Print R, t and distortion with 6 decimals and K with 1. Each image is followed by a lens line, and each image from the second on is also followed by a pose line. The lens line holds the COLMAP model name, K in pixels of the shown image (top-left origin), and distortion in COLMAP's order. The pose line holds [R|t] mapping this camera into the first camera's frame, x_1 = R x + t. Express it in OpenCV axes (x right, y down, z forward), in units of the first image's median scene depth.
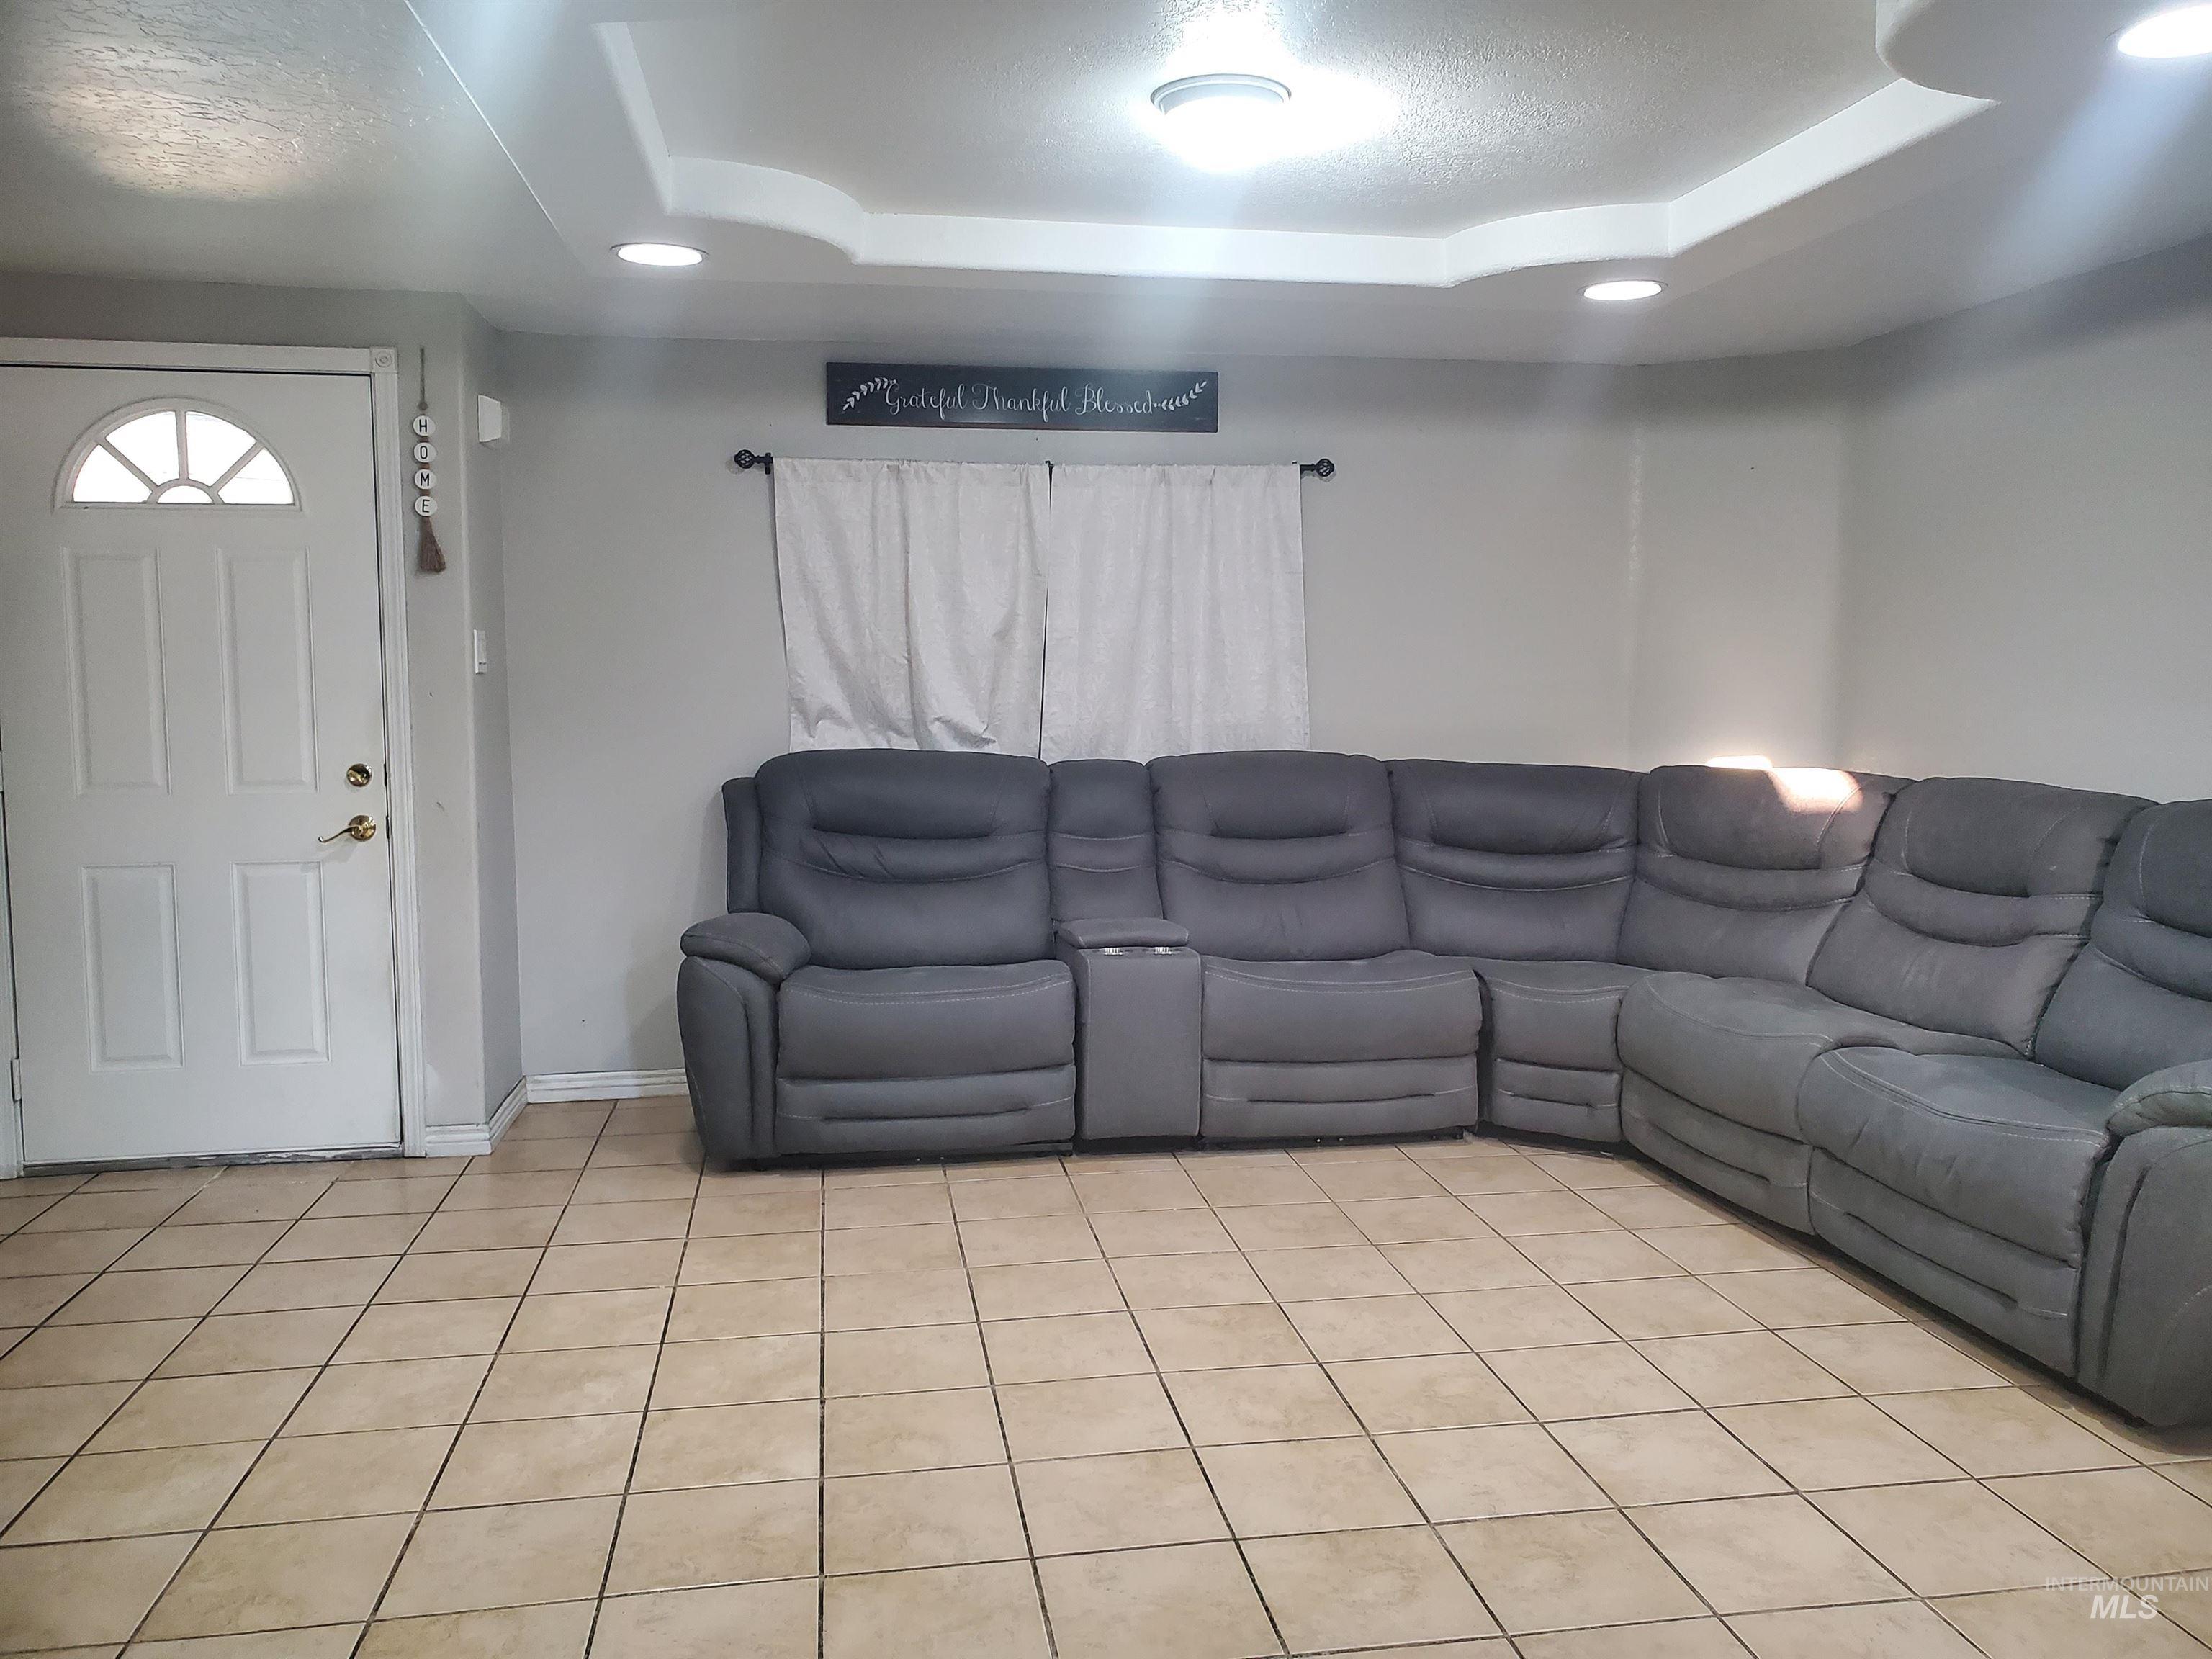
lens RADIAL K [[1724.1, 0, 1106.0], [0, 1724.1, 829.5], [0, 0, 1]] dist [0.168229, -0.313621]
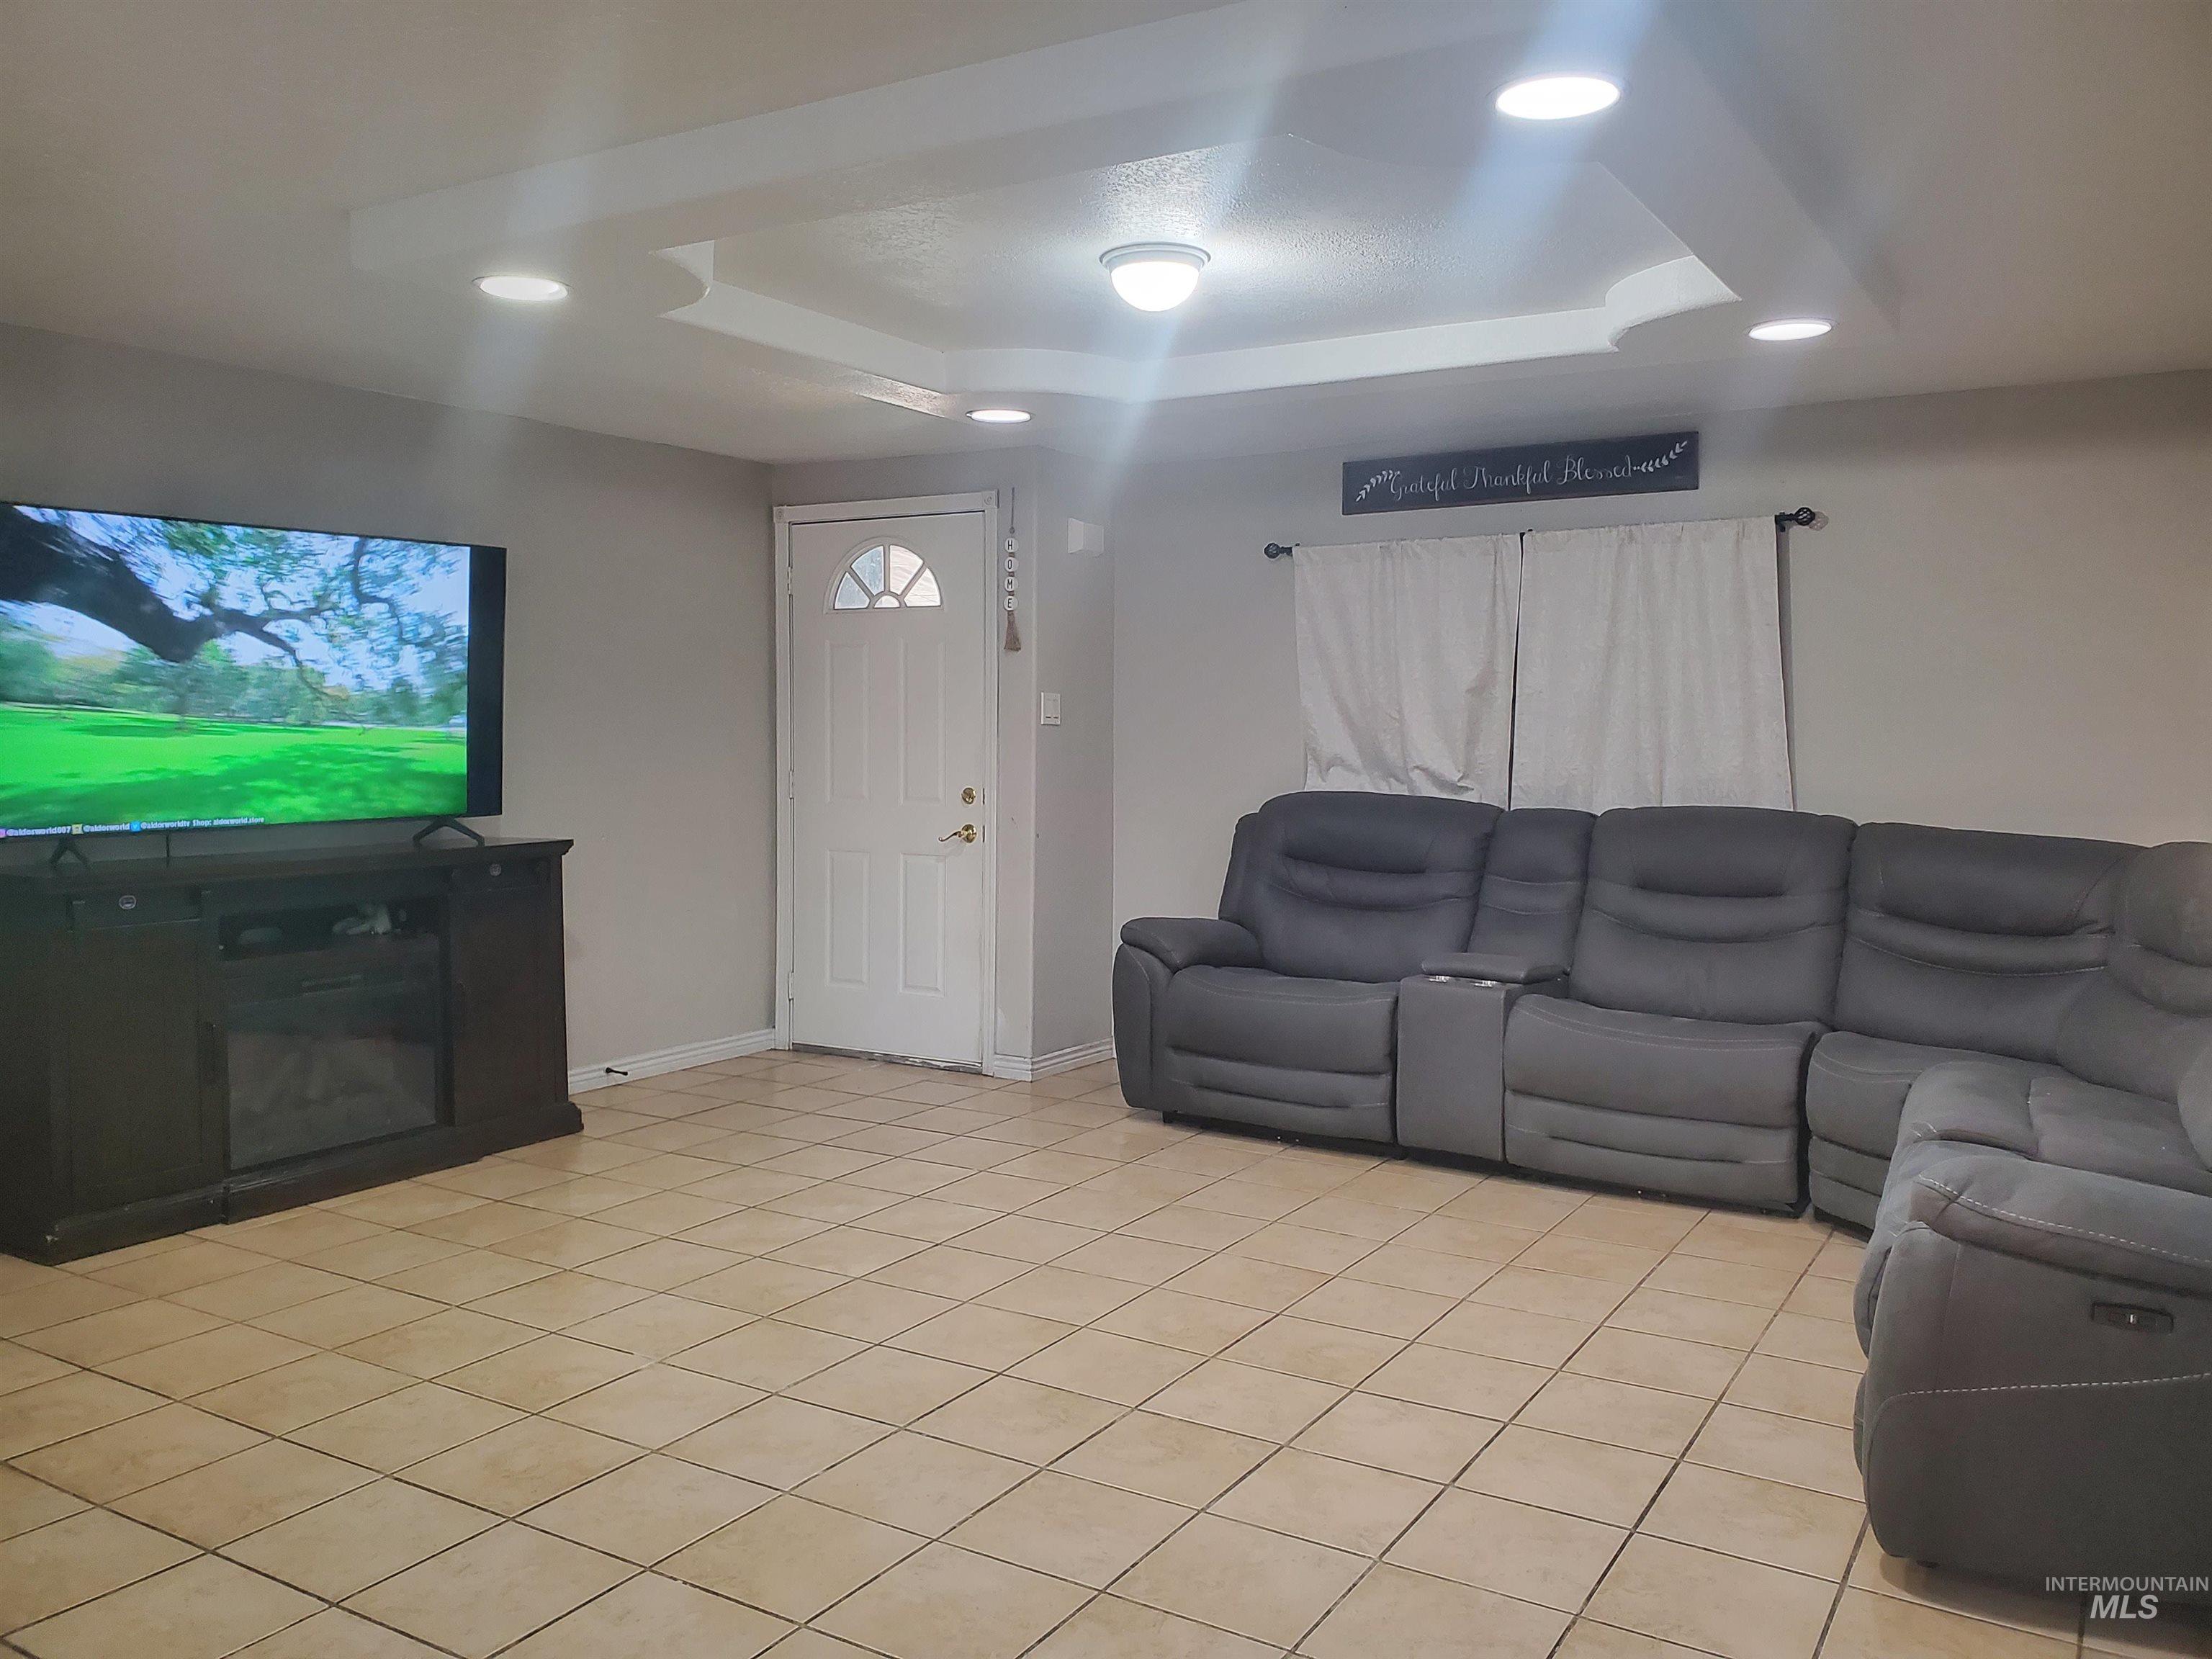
lens RADIAL K [[1724.1, 0, 1106.0], [0, 1724.1, 829.5], [0, 0, 1]] dist [0.168229, -0.313621]
pose [[0.756770, 0.045937, -0.652065, 0.540161], [-0.074049, 0.997131, -0.015694, 0.009506], [0.649474, 0.060162, 0.758000, 0.026408]]
